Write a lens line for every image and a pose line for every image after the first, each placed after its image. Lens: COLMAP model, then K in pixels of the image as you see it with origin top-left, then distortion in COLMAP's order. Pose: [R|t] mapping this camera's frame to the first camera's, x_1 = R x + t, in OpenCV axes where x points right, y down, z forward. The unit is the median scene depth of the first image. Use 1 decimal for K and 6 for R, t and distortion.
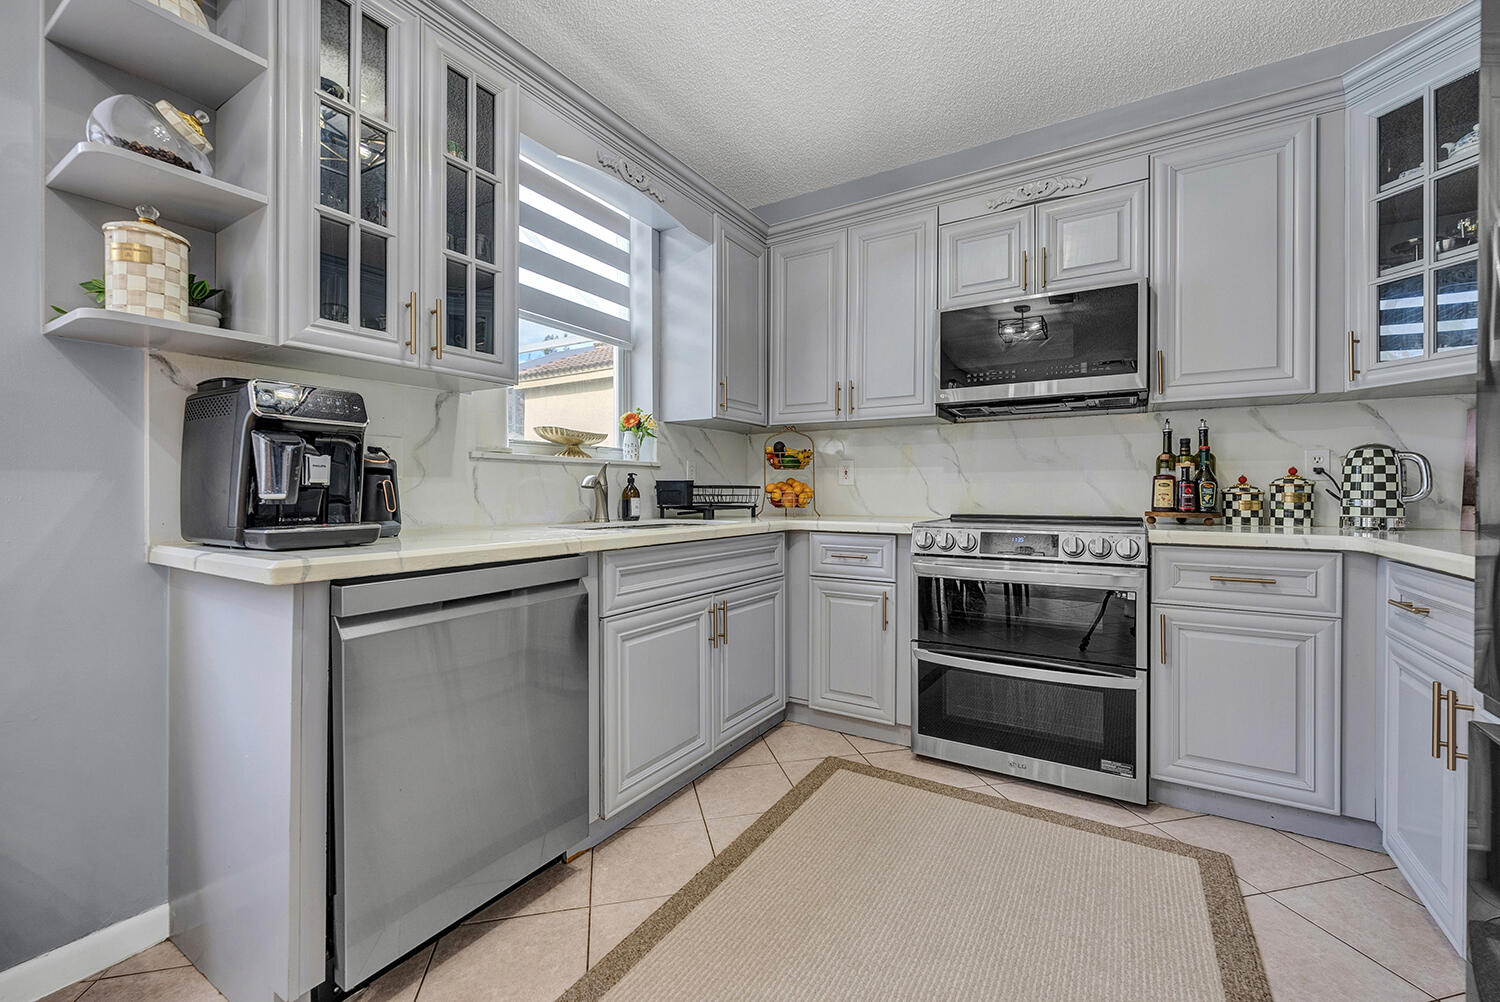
lens RADIAL K [[604.6, 0, 750.2], [0, 604.6, 492.6], [0, 0, 1]] dist [0.000061, -0.000350]
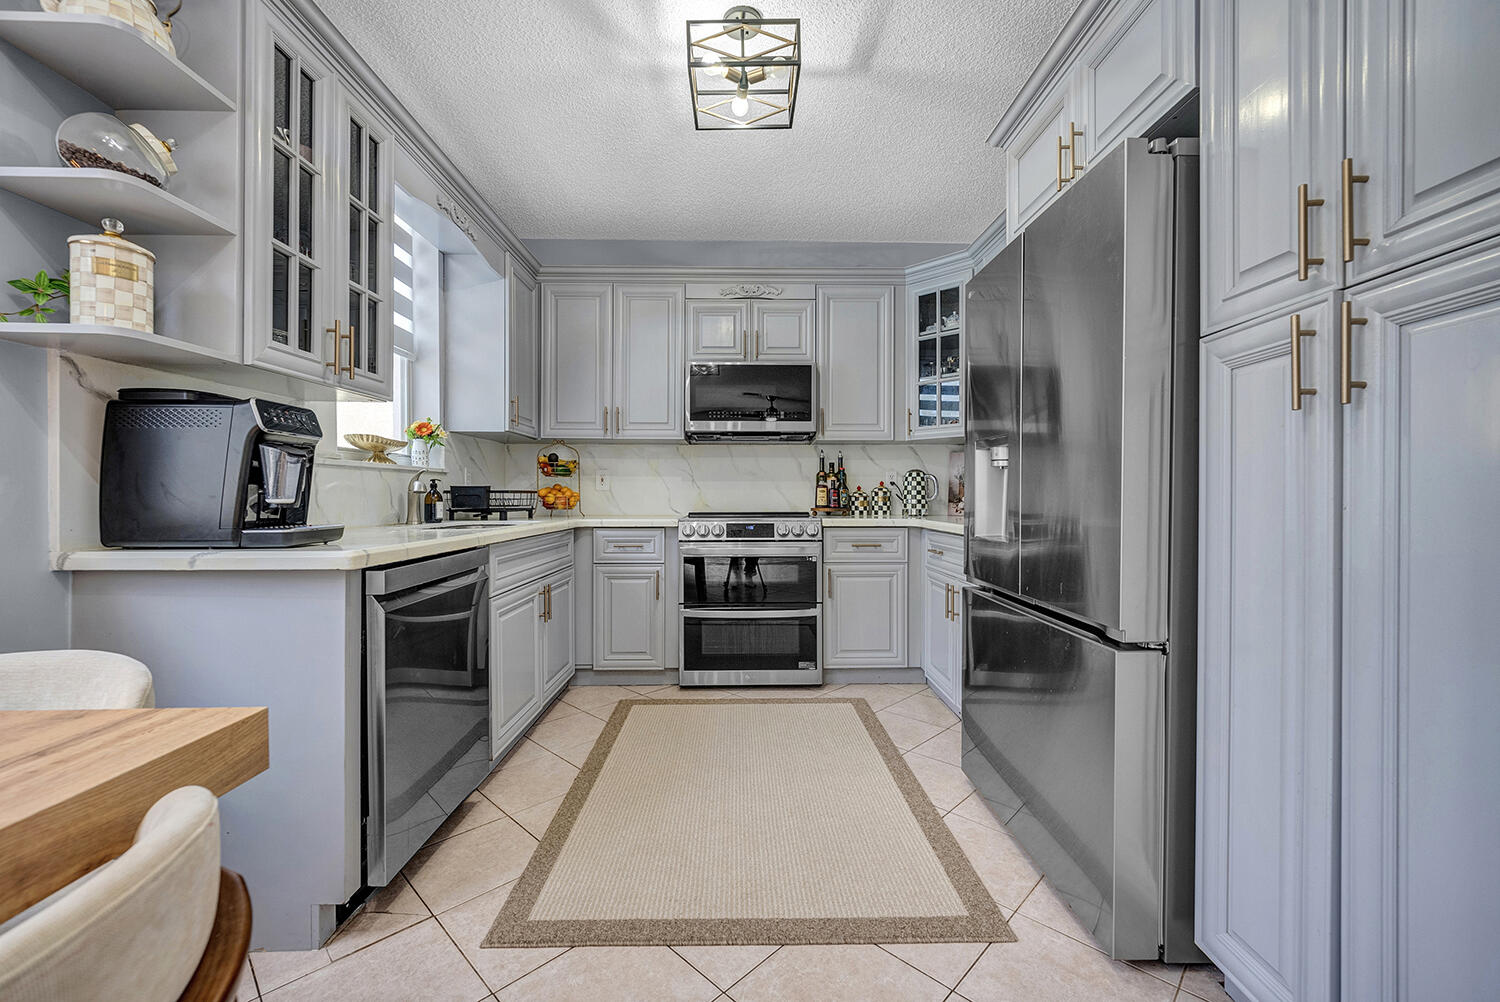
lens RADIAL K [[600.6, 0, 738.7], [0, 600.6, 497.9], [0, 0, 1]] dist [0.000319, -0.000292]
pose [[0.849020, -0.003456, 0.528349, -0.354440], [0.001971, 0.999992, 0.003374, -0.000888], [-0.528357, -0.001823, 0.849021, -0.241444]]
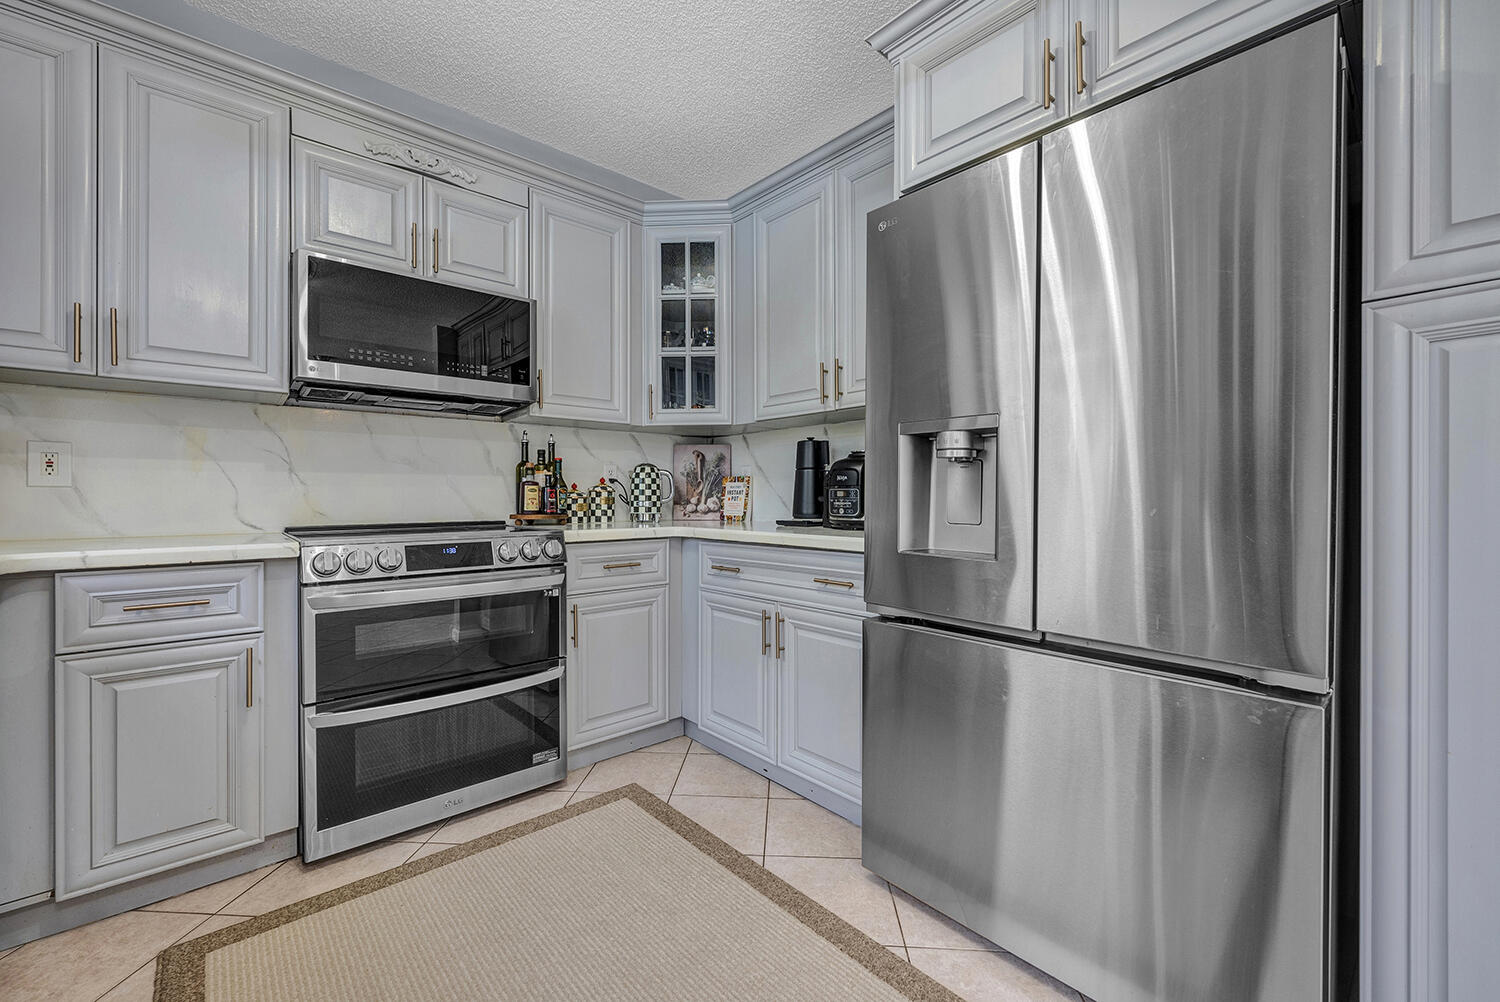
lens RADIAL K [[611.7, 0, 743.0], [0, 611.7, 497.5], [0, 0, 1]] dist [-0.001246, -0.000440]
pose [[0.297368, -0.004375, 0.954753, -0.278179], [0.003221, 0.999988, 0.003579, -0.002404], [-0.954757, 0.002011, 0.297379, 0.306349]]
